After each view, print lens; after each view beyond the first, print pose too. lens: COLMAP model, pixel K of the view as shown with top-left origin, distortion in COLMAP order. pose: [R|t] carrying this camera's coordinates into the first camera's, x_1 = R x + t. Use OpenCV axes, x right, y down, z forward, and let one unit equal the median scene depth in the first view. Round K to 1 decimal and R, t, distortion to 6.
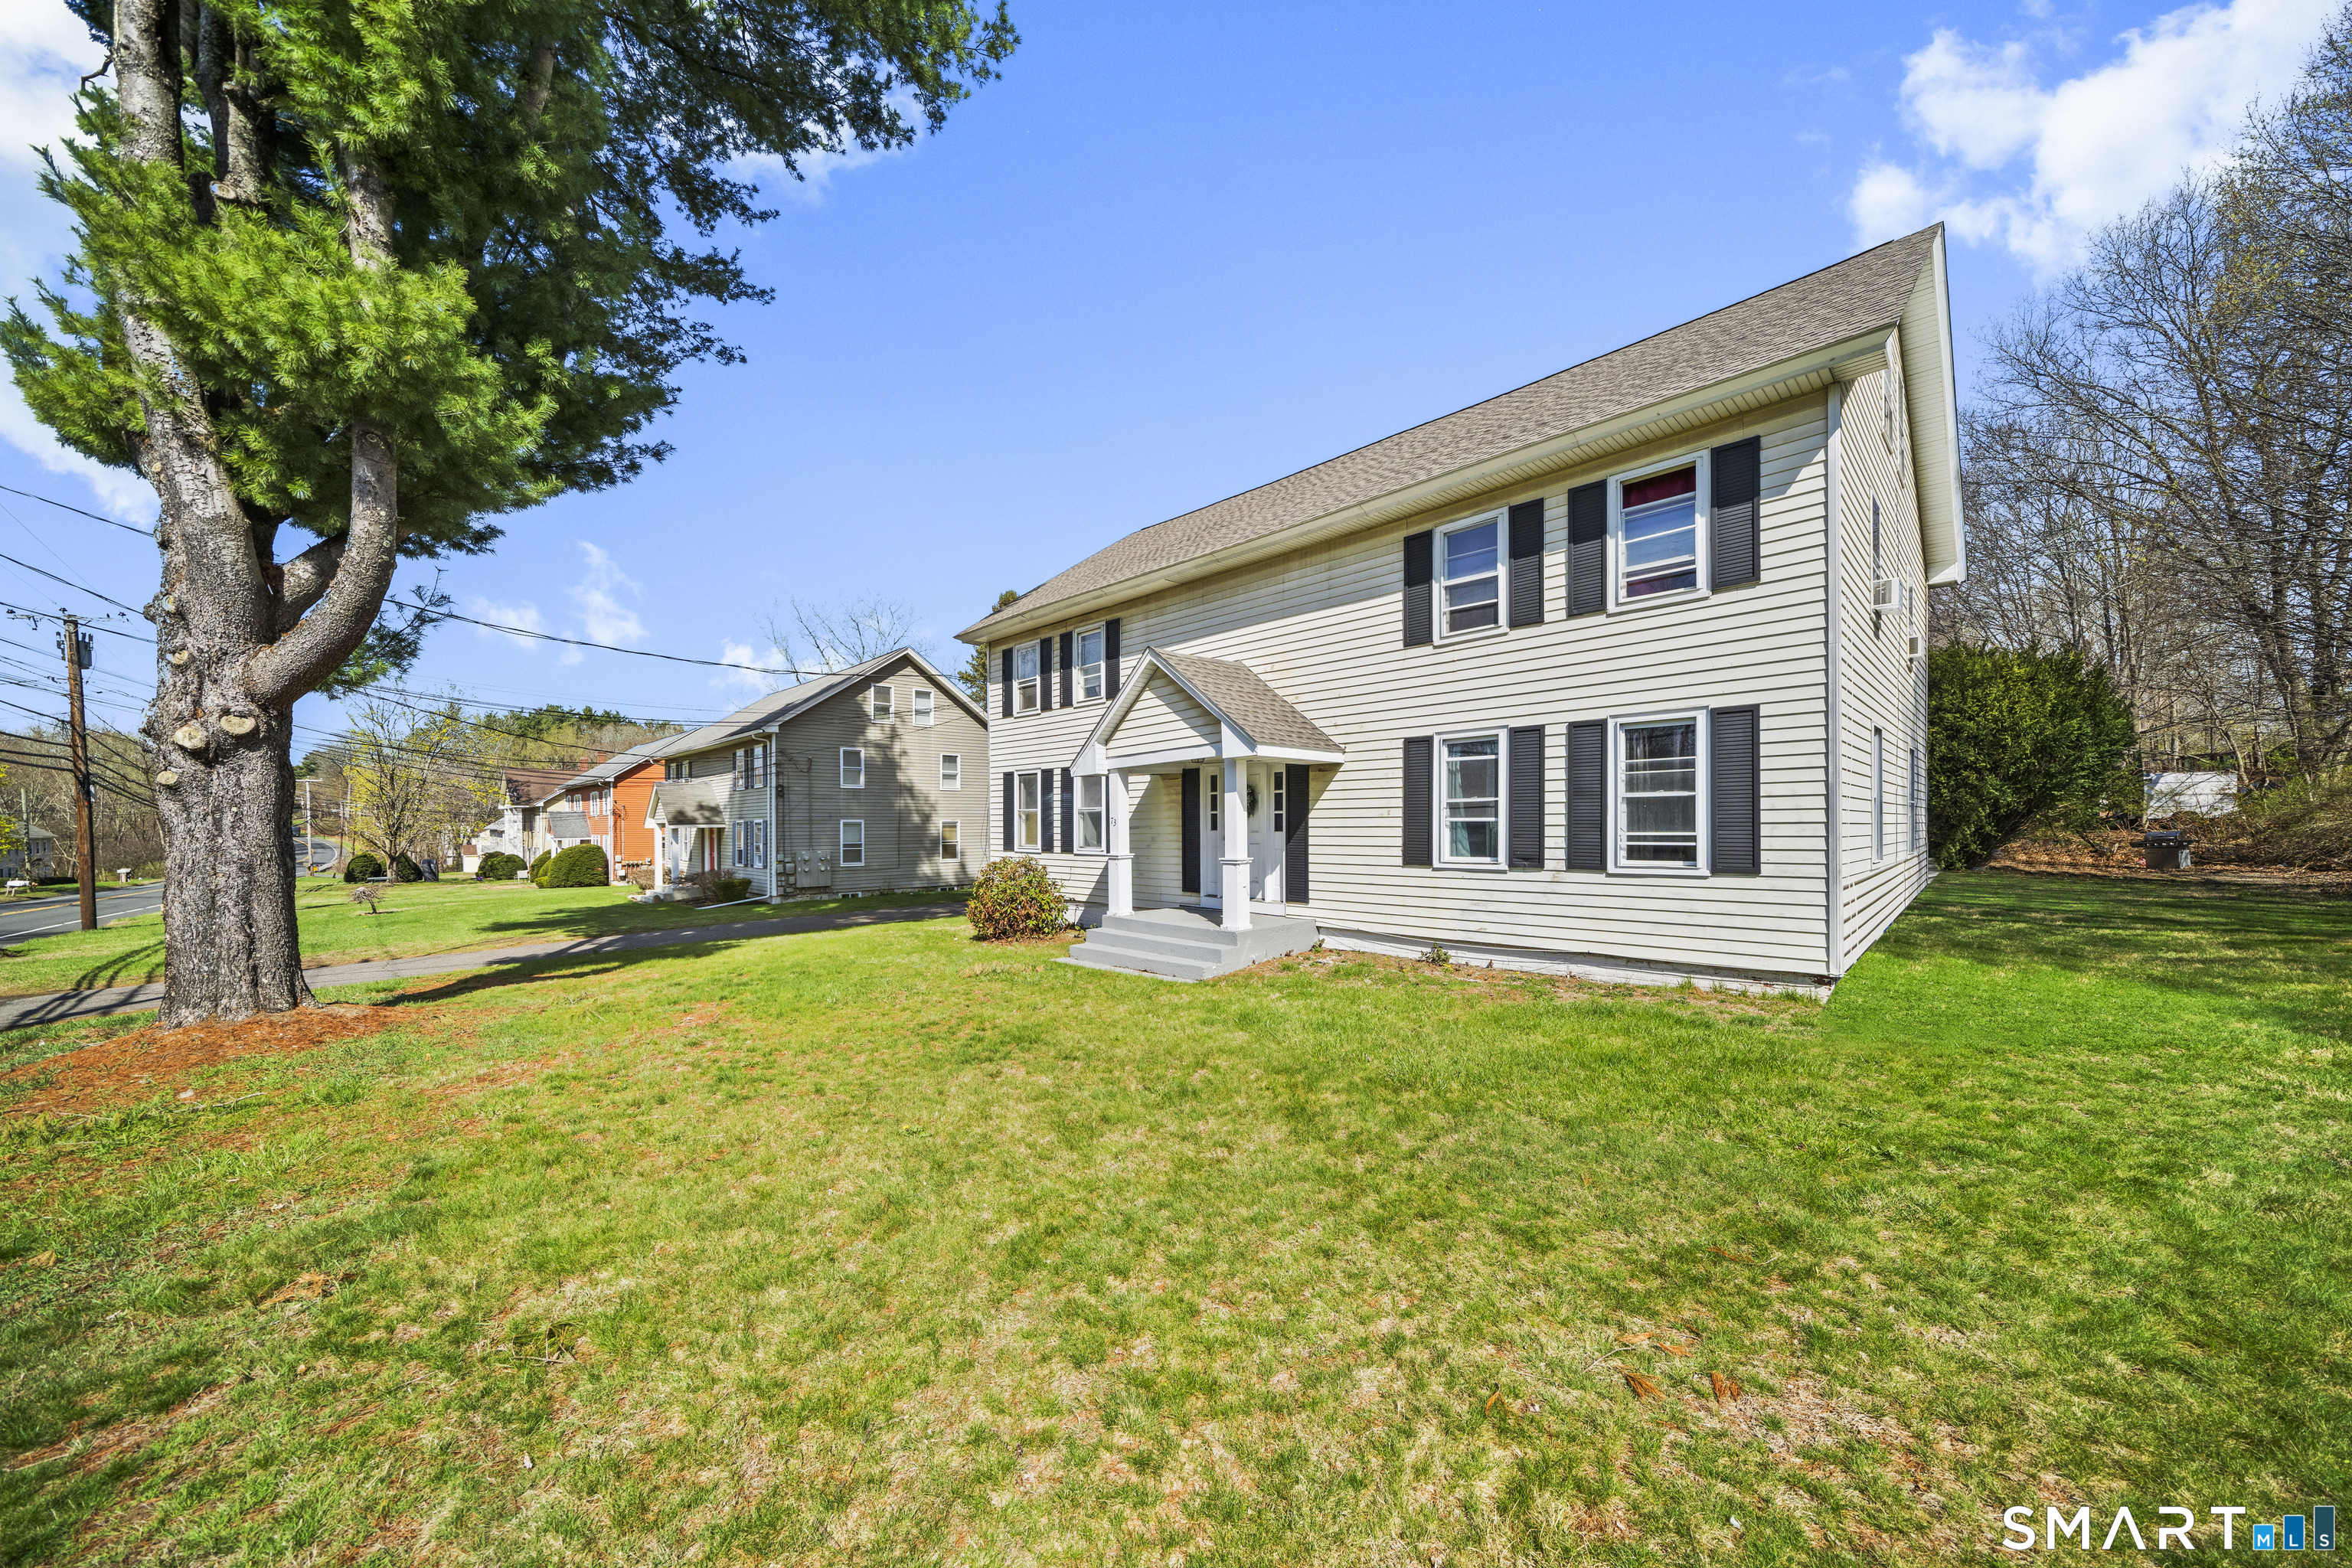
lens RADIAL K [[827.4, 0, 1171.9], [0, 827.4, 846.8], [0, 0, 1]] dist [-0.000216, -0.000041]
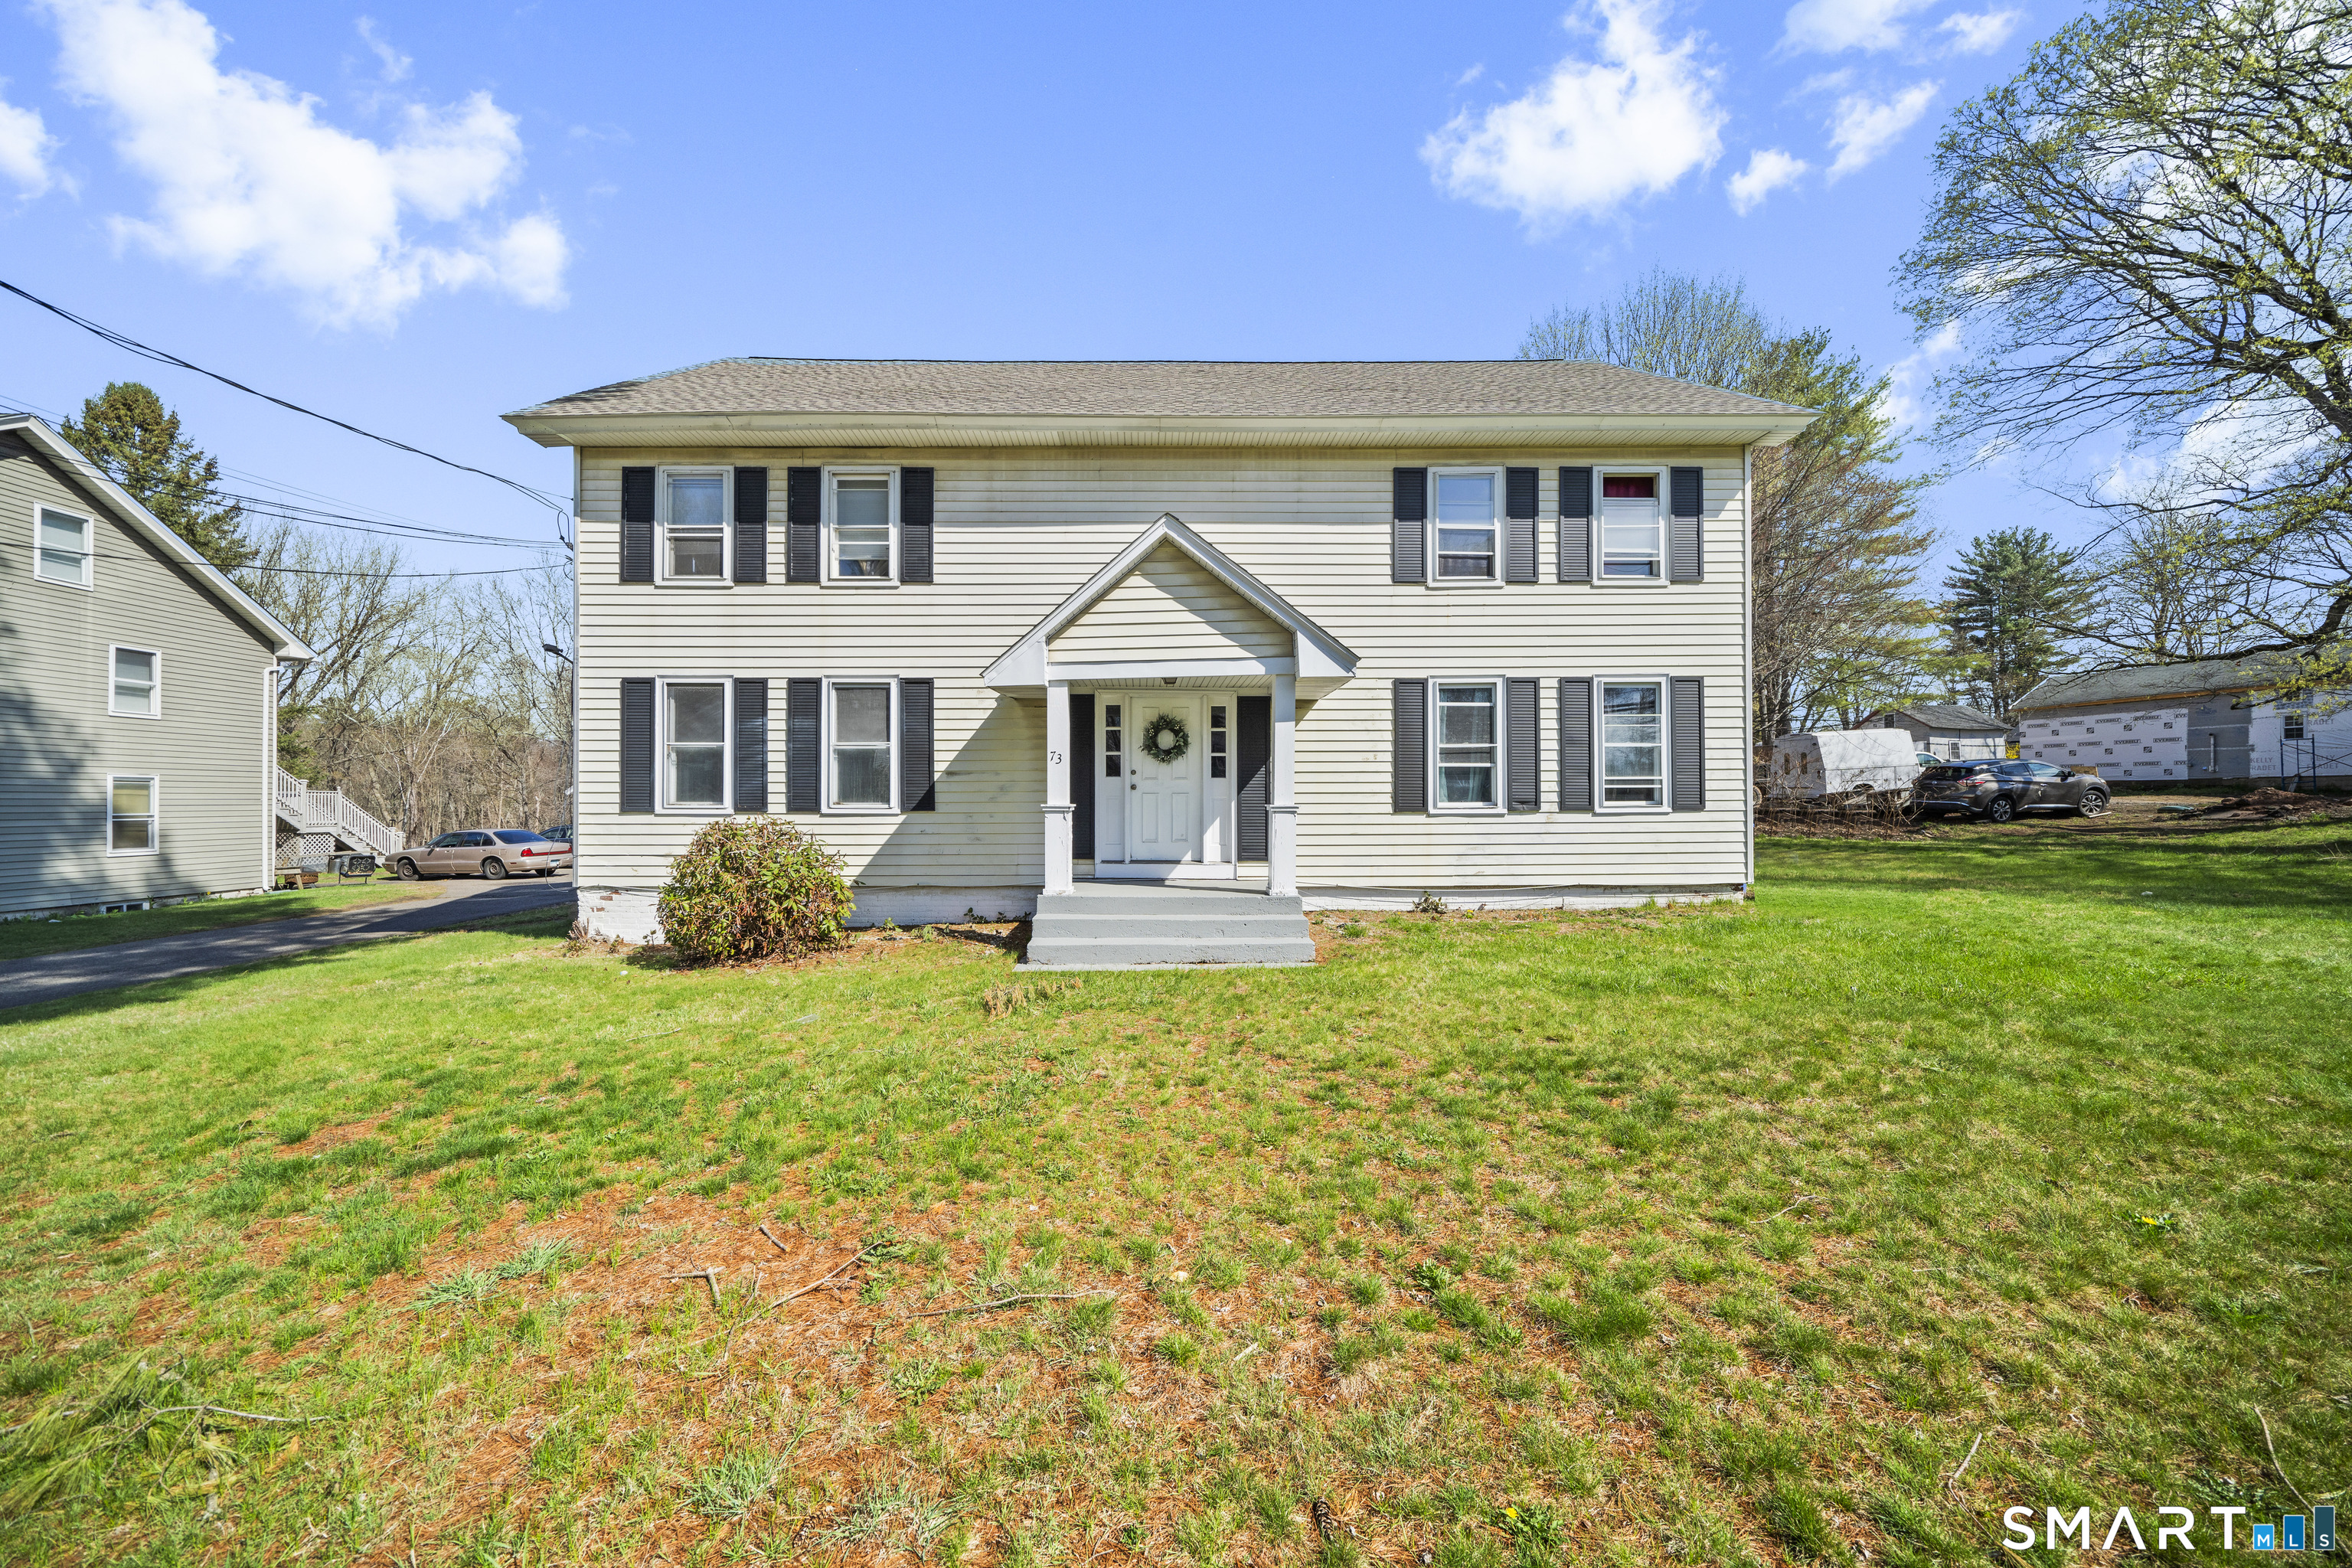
lens RADIAL K [[812.7, 0, 1171.9], [0, 812.7, 817.4], [0, 0, 1]] dist [-0.004103, -0.000227]
pose [[0.691790, -0.007807, 0.722056, -0.567528], [0.017008, 0.999840, -0.005484, 0.028483], [-0.721898, 0.016075, 0.691813, 0.539384]]
